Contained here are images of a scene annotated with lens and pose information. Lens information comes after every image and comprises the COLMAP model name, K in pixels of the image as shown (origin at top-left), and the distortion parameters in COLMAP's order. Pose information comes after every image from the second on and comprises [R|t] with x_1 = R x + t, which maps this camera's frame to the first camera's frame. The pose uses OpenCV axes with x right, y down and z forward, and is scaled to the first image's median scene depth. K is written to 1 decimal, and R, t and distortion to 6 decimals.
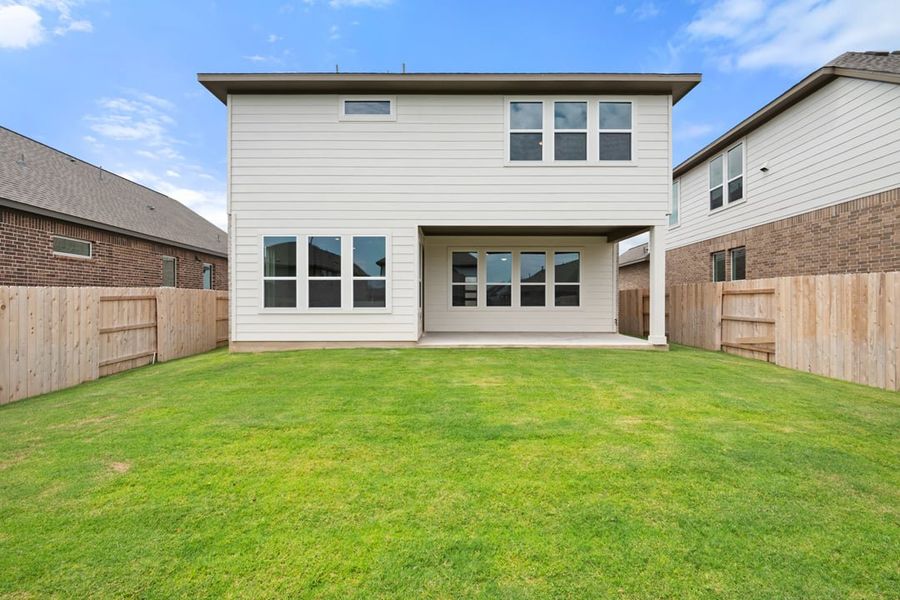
lens RADIAL K [[410.1, 0, 450.0], [0, 410.1, 300.0], [0, 0, 1]] dist [-0.000633, -0.000214]
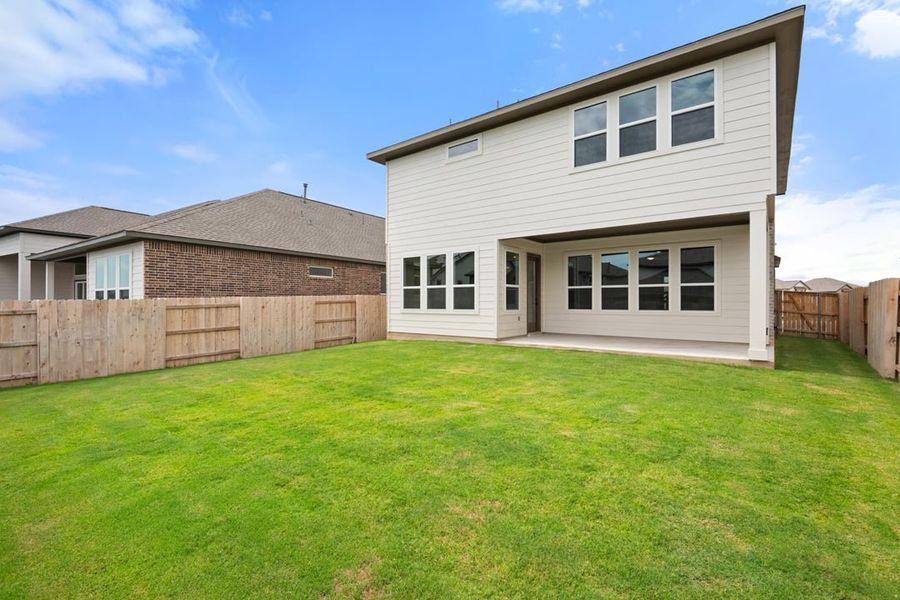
lens RADIAL K [[410.1, 0, 450.0], [0, 410.1, 300.0], [0, 0, 1]] dist [-0.000633, -0.000214]
pose [[0.781468, -0.003274, -0.623937, 0.542301], [0.000328, 0.999988, -0.004836, -0.004132], [0.623945, 0.003575, 0.781460, 0.006921]]
